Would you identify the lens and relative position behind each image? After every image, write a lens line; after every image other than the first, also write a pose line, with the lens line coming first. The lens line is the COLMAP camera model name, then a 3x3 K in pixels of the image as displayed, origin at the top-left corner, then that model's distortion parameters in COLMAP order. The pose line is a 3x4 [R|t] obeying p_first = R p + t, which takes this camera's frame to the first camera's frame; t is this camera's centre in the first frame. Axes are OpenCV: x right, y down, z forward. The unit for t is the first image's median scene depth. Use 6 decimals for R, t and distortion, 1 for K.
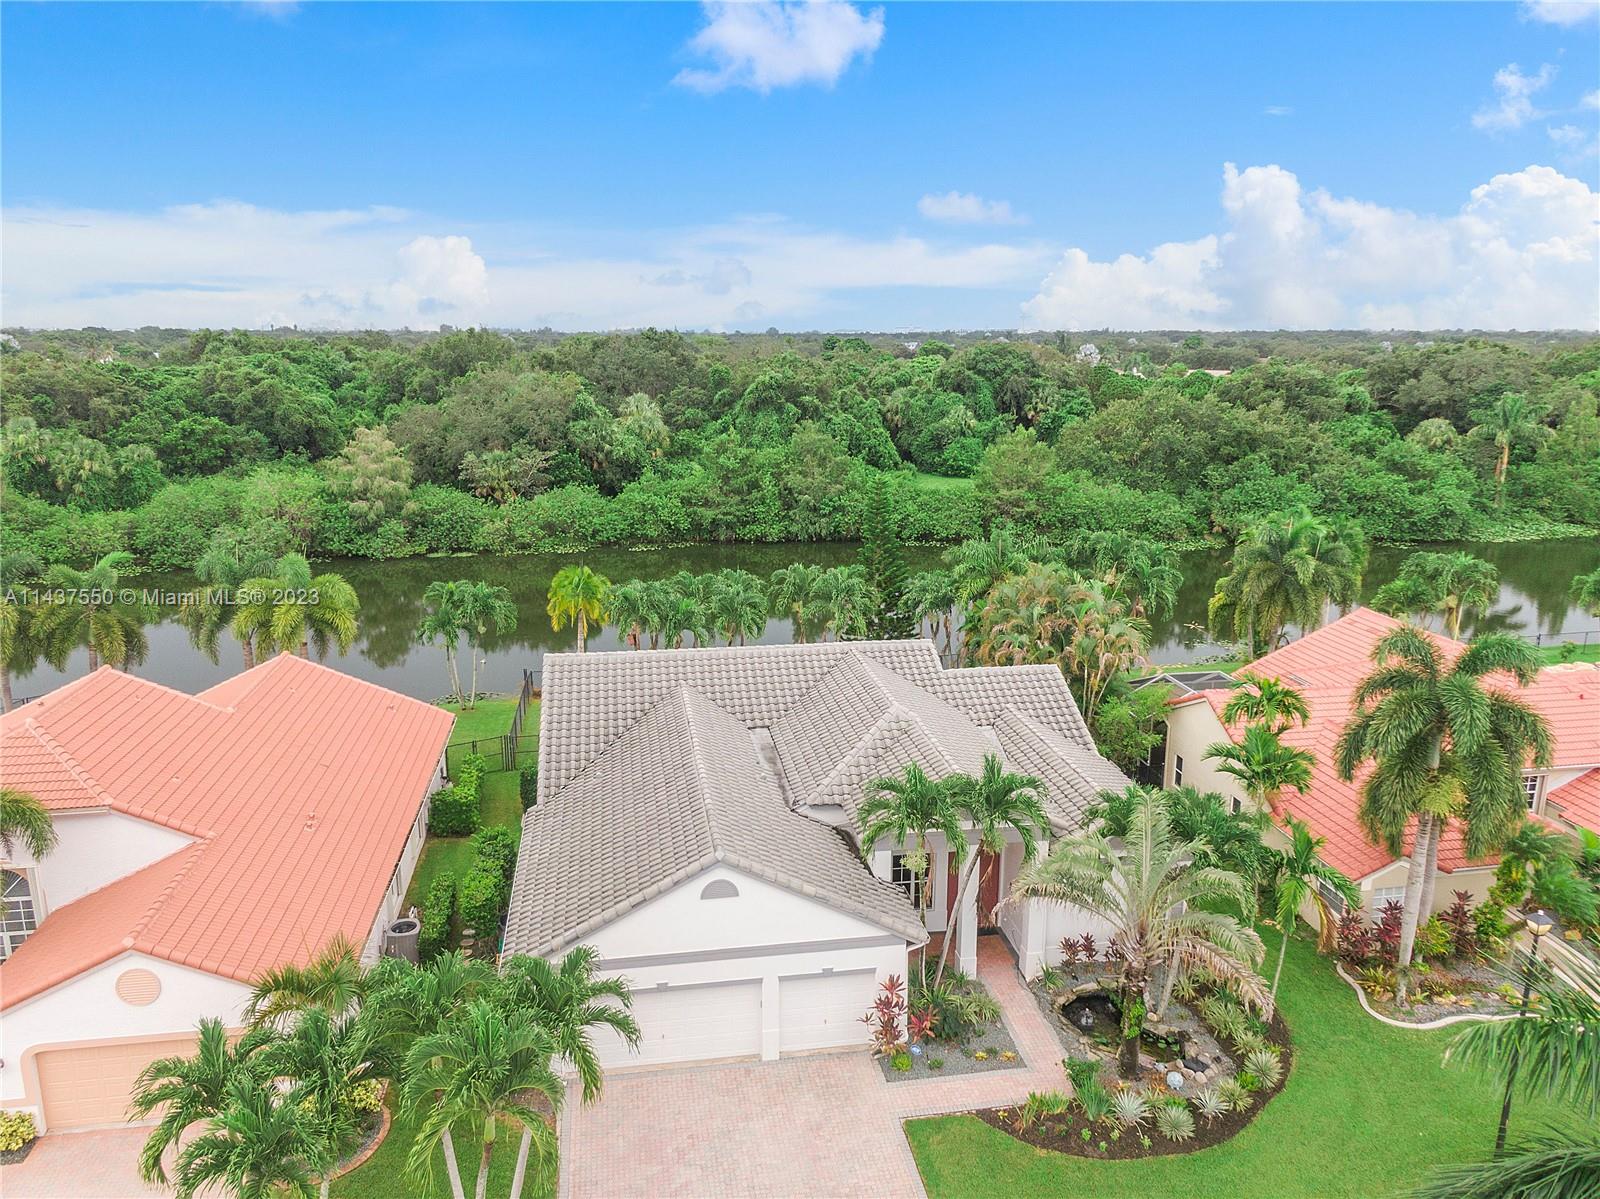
lens RADIAL K [[1136.2, 0, 784.6], [0, 1136.2, 626.4], [0, 0, 1]] dist [0.036318, -0.067939]
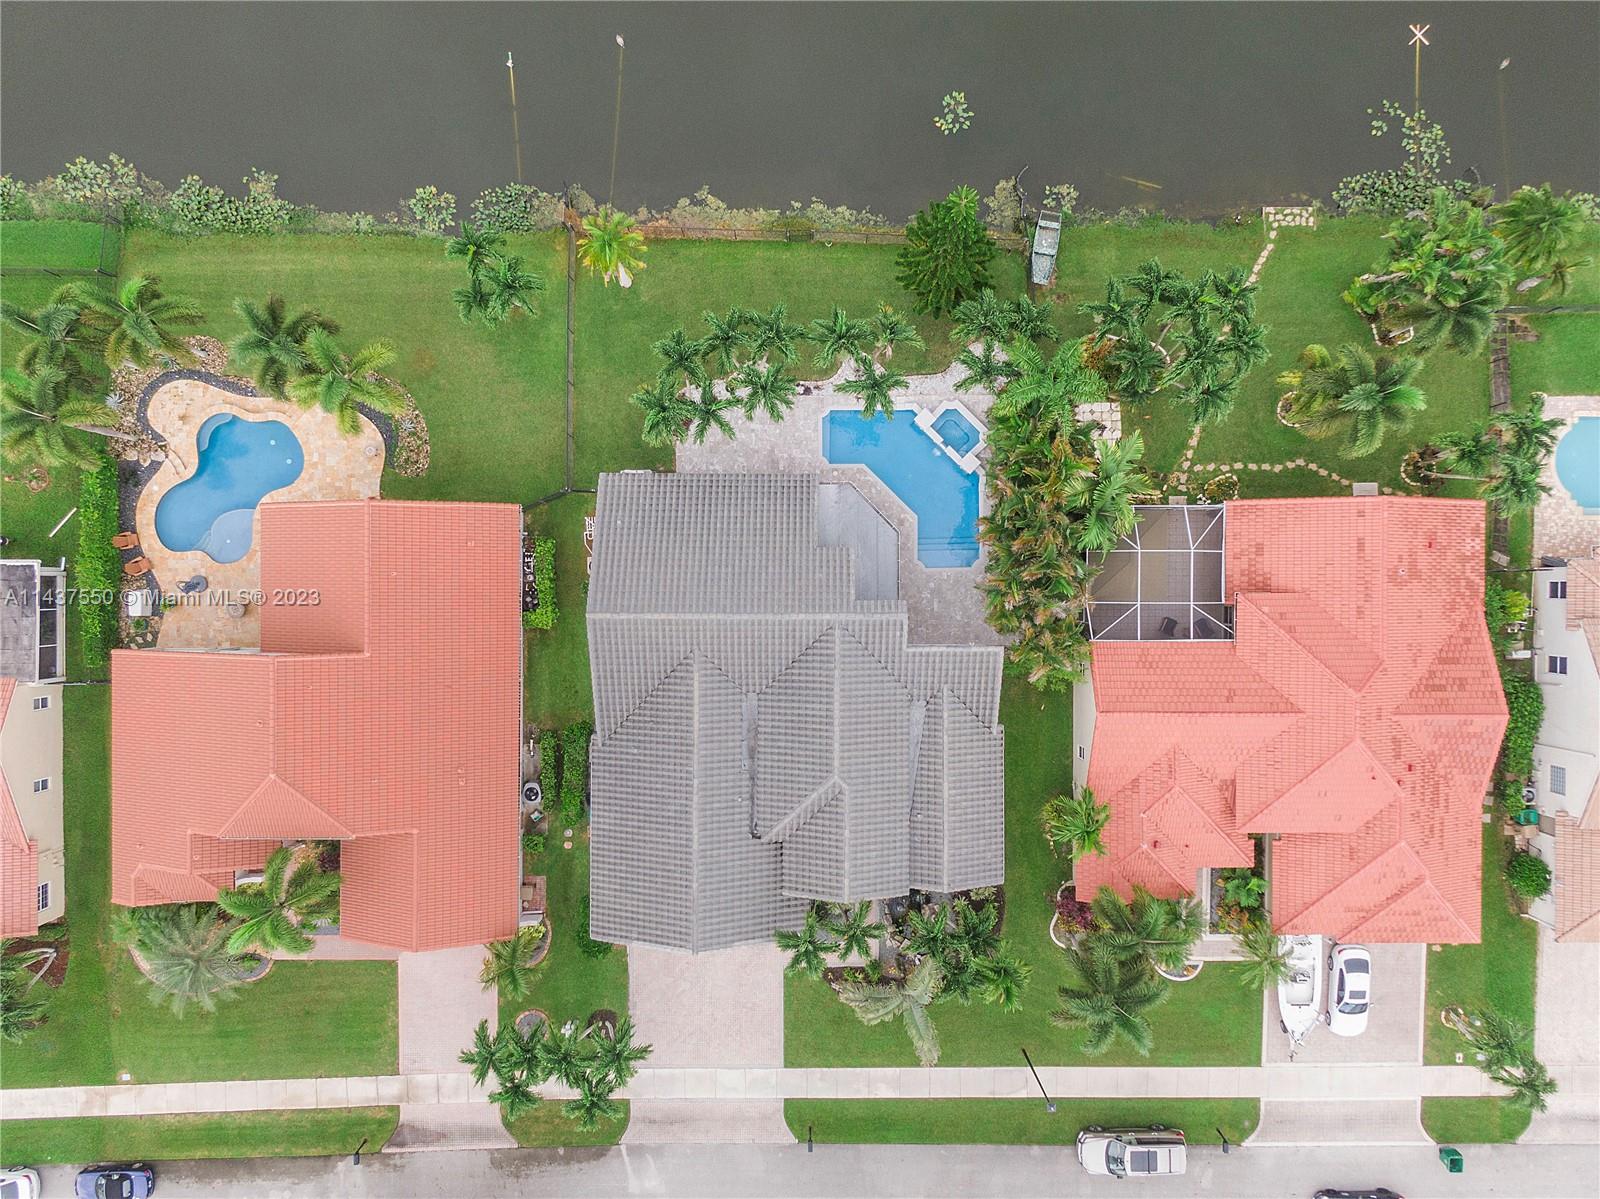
lens RADIAL K [[1155.7, 0, 801.5], [0, 1155.7, 596.5], [0, 0, 1]] dist [0.045435, -0.078809]
pose [[0.988098, 0.153619, -0.008023, 0.011723], [-0.027355, 0.226796, 0.973558, -0.495089], [0.151377, -0.961751, 0.228299, 0.312188]]
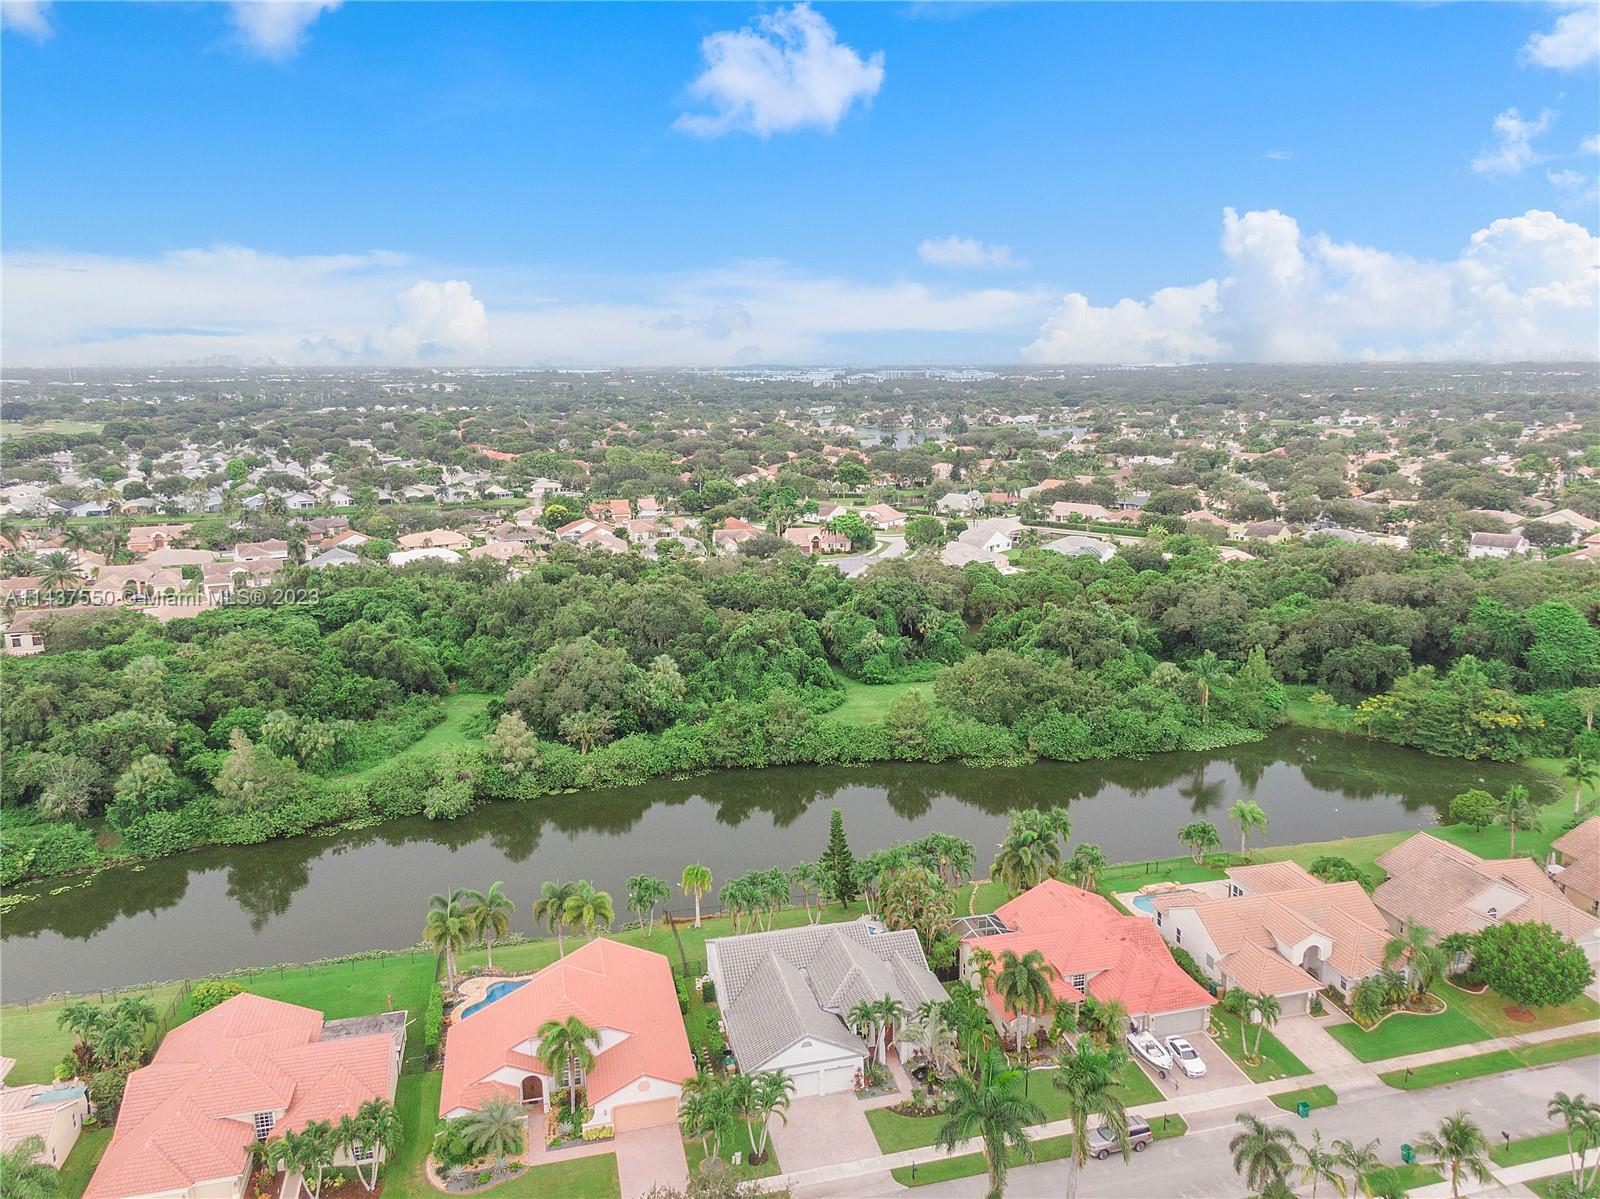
lens RADIAL K [[1155.7, 0, 801.5], [0, 1155.7, 596.5], [0, 0, 1]] dist [0.045435, -0.078809]
pose [[0.995941, -0.029702, 0.084970, -0.087947], [0.033466, 0.998505, -0.043217, -0.253829], [-0.083559, 0.045886, 0.995446, -0.665448]]
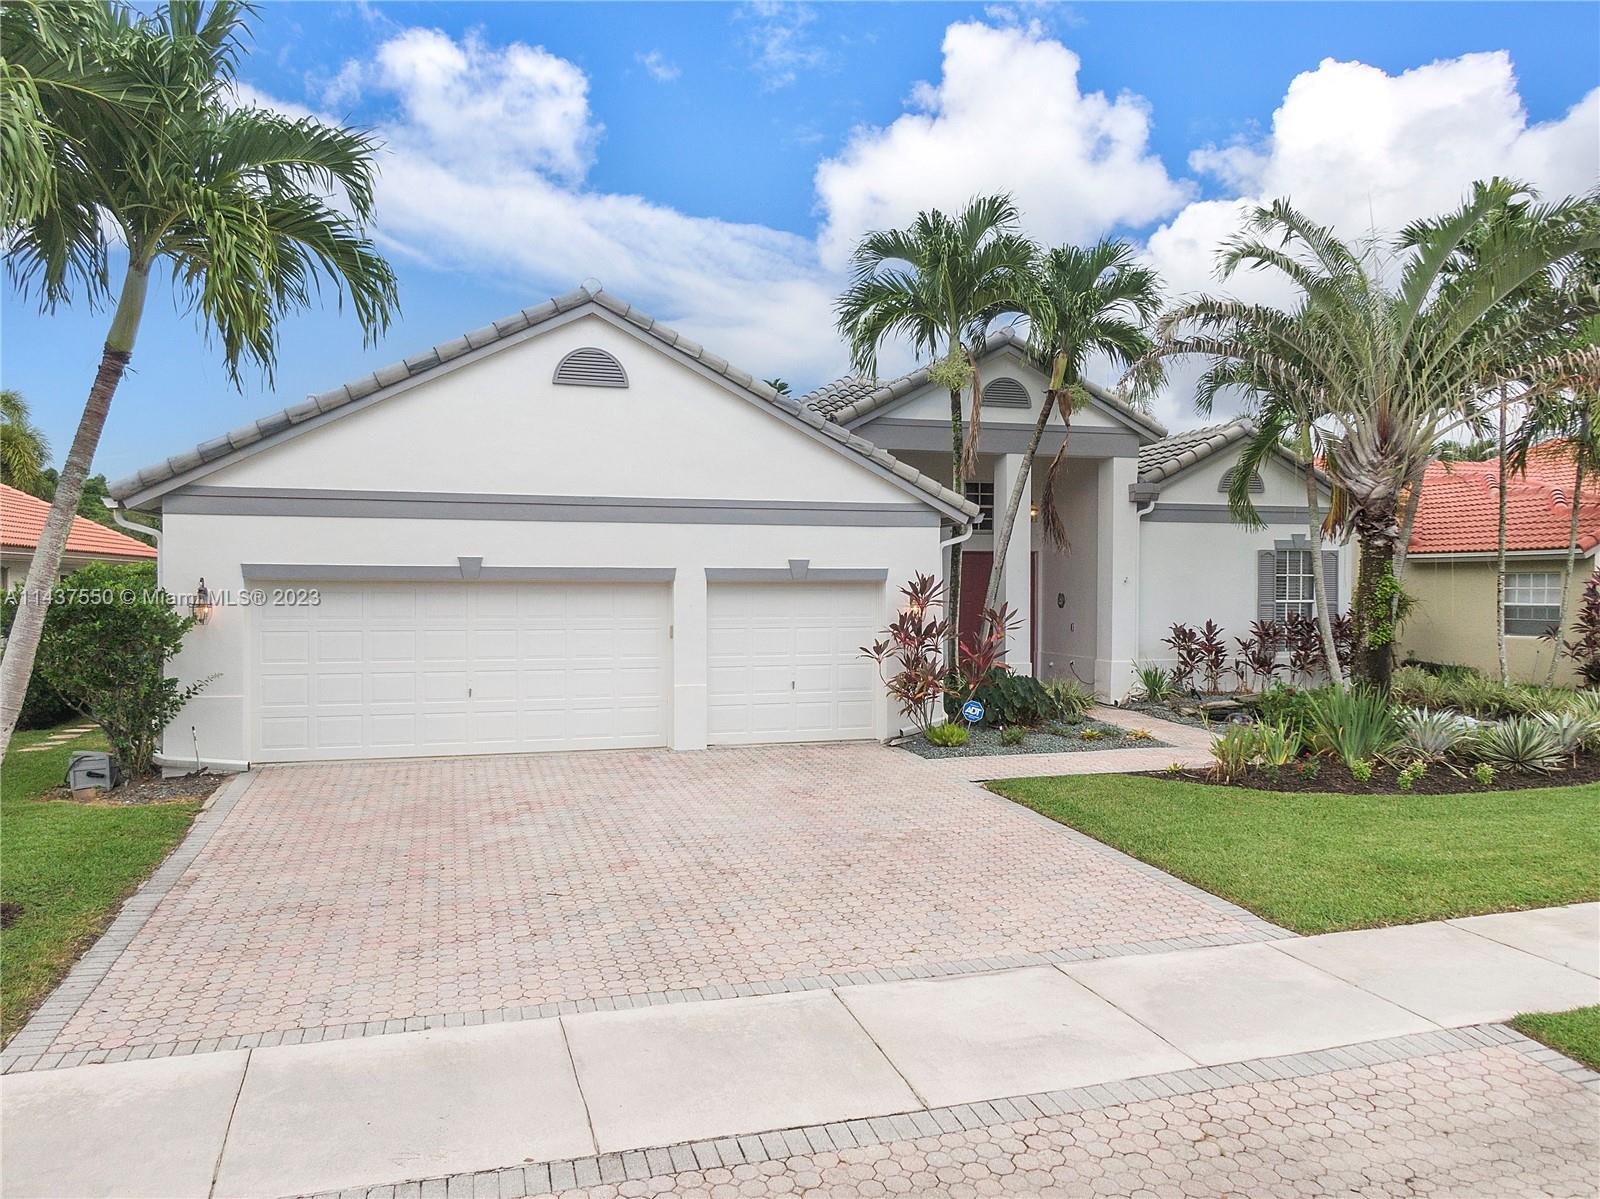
lens RADIAL K [[1155.7, 0, 801.5], [0, 1155.7, 596.5], [0, 0, 1]] dist [0.045435, -0.078809]
pose [[0.989486, 0.000258, 0.144628, -0.010604], [0.034042, 0.971487, -0.234634, 0.123656], [-0.140565, 0.237091, 0.961264, 0.139268]]
